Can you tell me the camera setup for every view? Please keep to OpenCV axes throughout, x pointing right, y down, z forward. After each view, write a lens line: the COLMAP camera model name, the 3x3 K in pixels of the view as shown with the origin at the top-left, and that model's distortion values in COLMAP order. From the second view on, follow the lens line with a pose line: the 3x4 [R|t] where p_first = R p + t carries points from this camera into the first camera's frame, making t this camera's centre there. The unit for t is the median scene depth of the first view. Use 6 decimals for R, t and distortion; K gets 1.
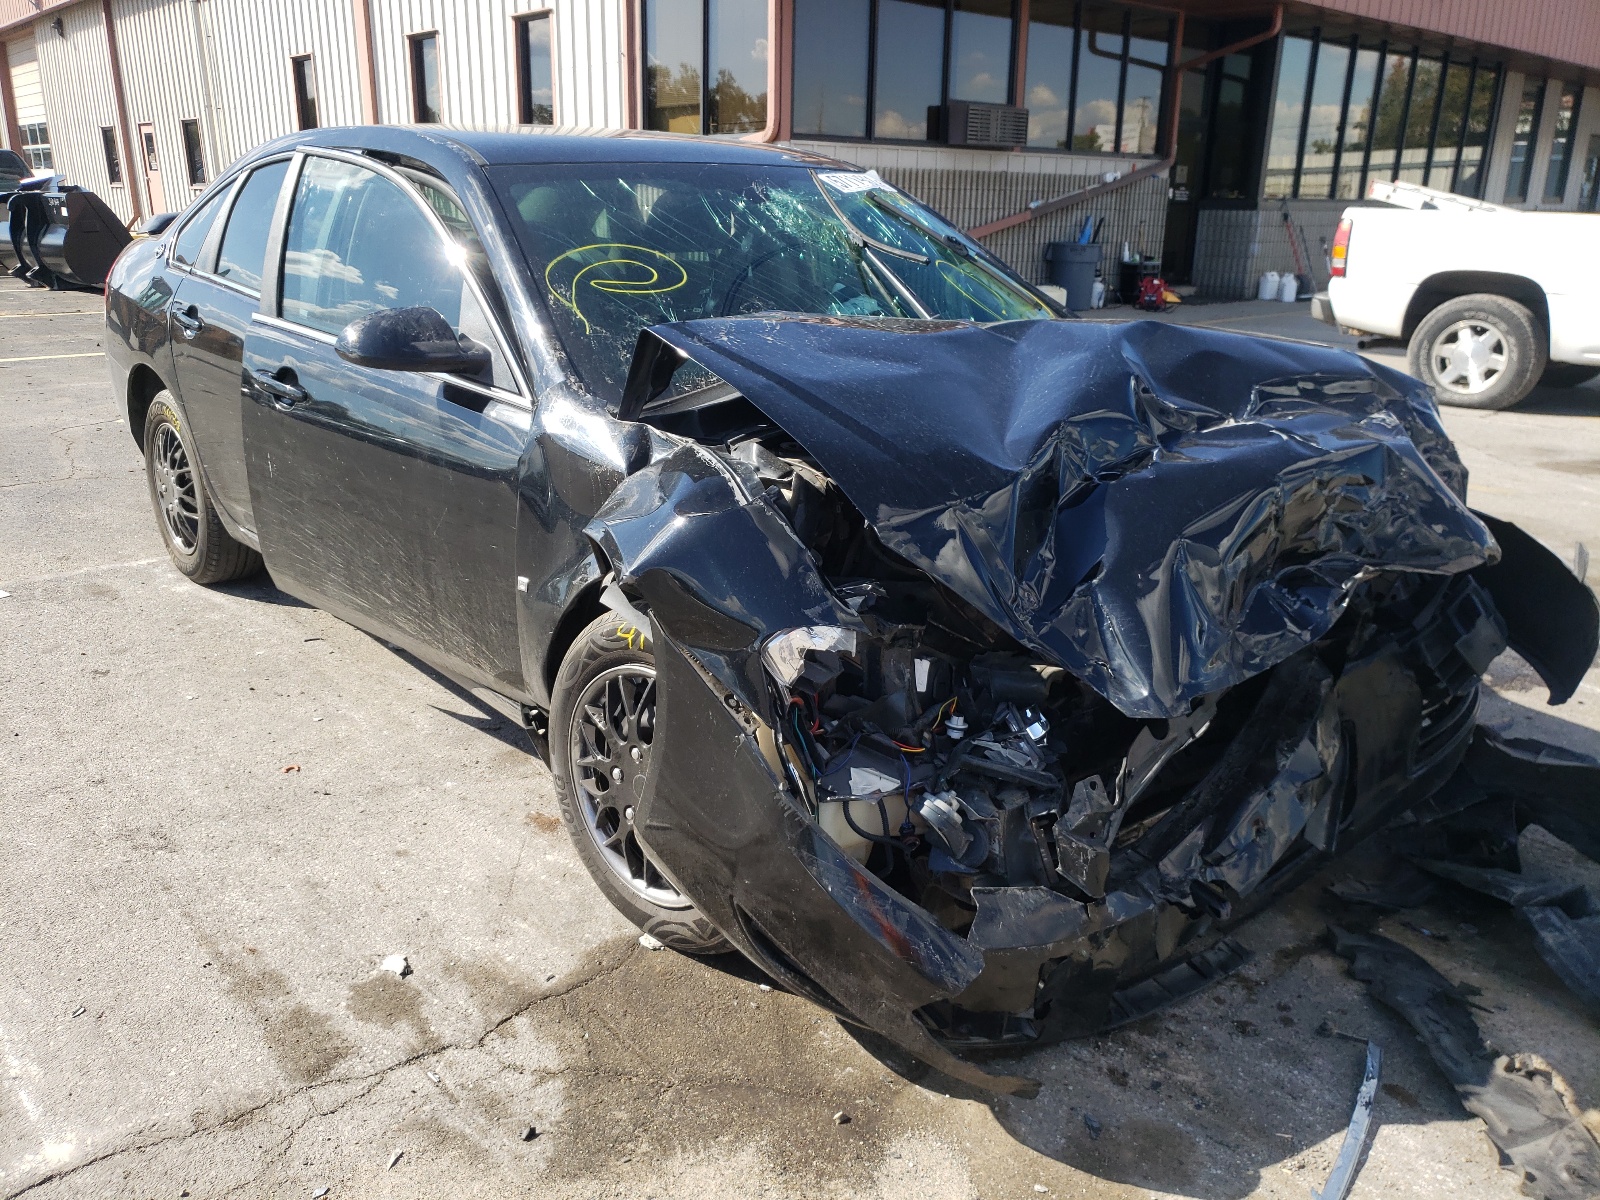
lens RADIAL K [[1245.6, 0, 801.9], [0, 1245.6, 608.1], [0, 0, 1]] dist [0.001374, 0.017365]
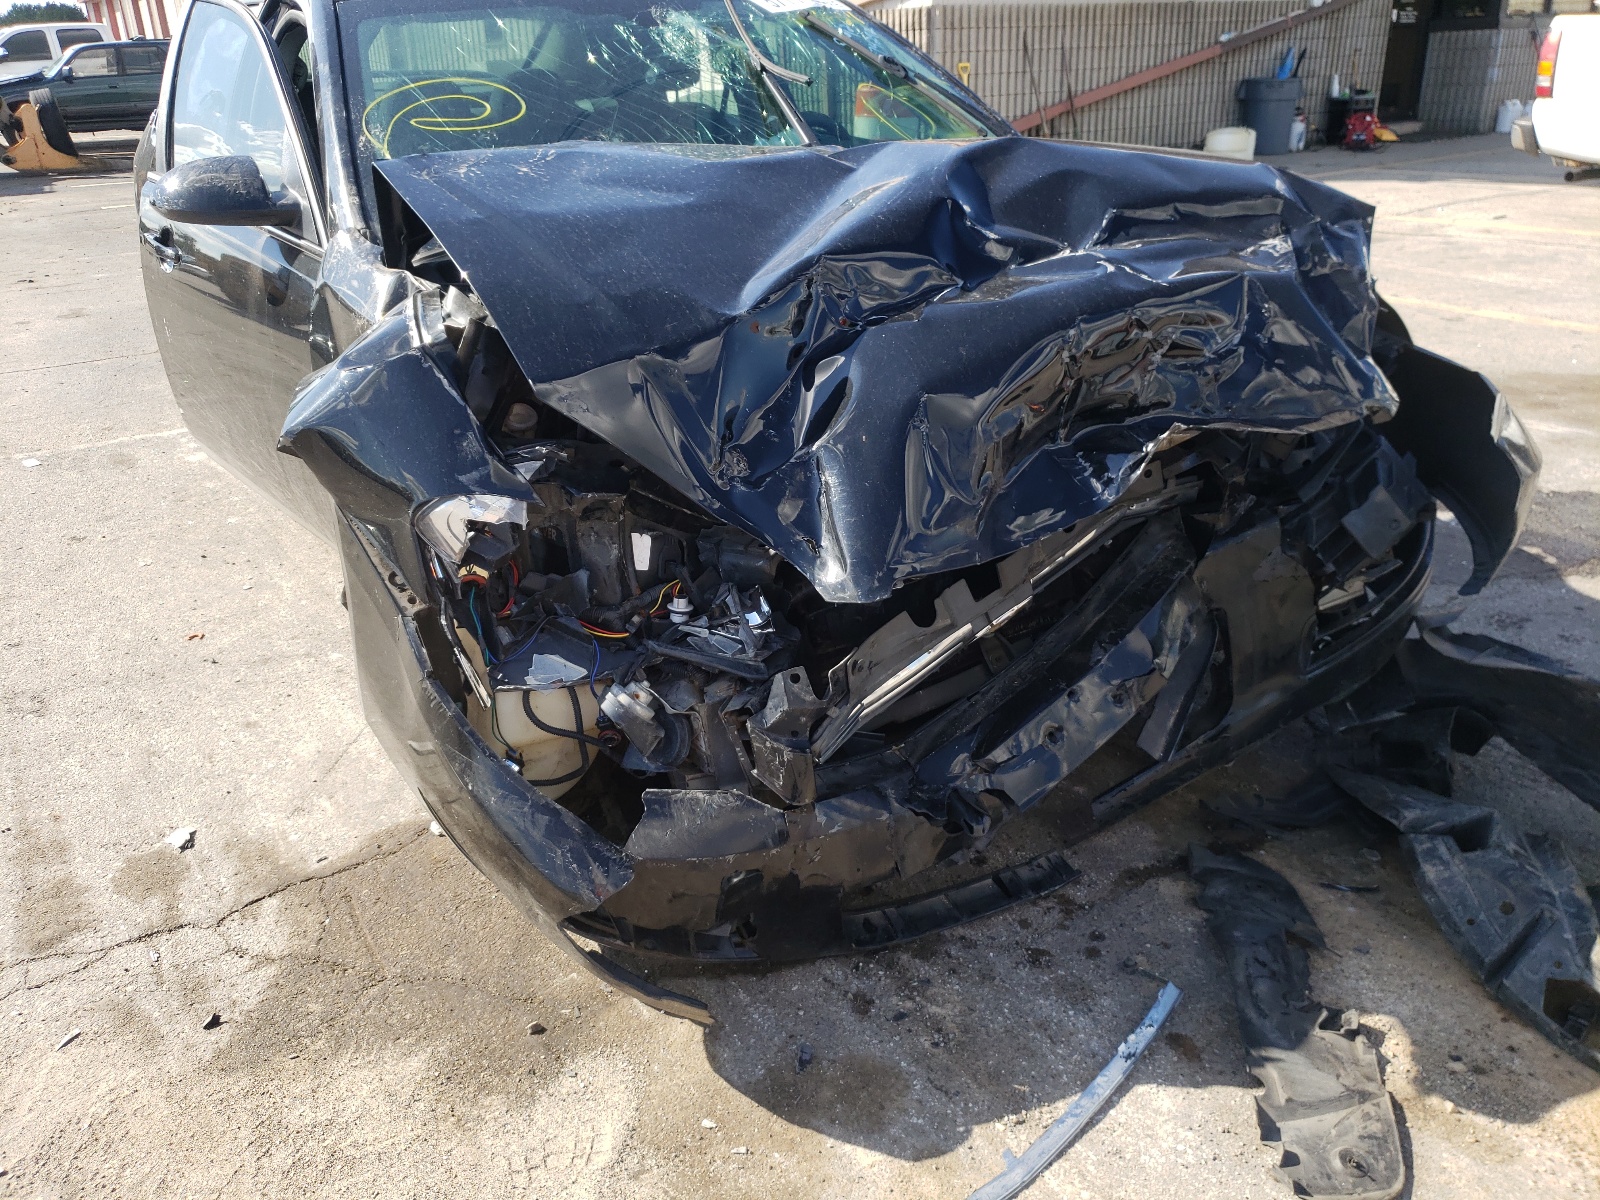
lens RADIAL K [[1245.6, 0, 802.9], [0, 1245.6, 587.5], [0, 0, 1]] dist [0.001374, 0.017365]
pose [[0.986362, 0.015565, -0.163854, 0.331889], [-0.001475, 0.996314, 0.085764, 0.003589], [0.164585, -0.084352, 0.982749, 0.135412]]
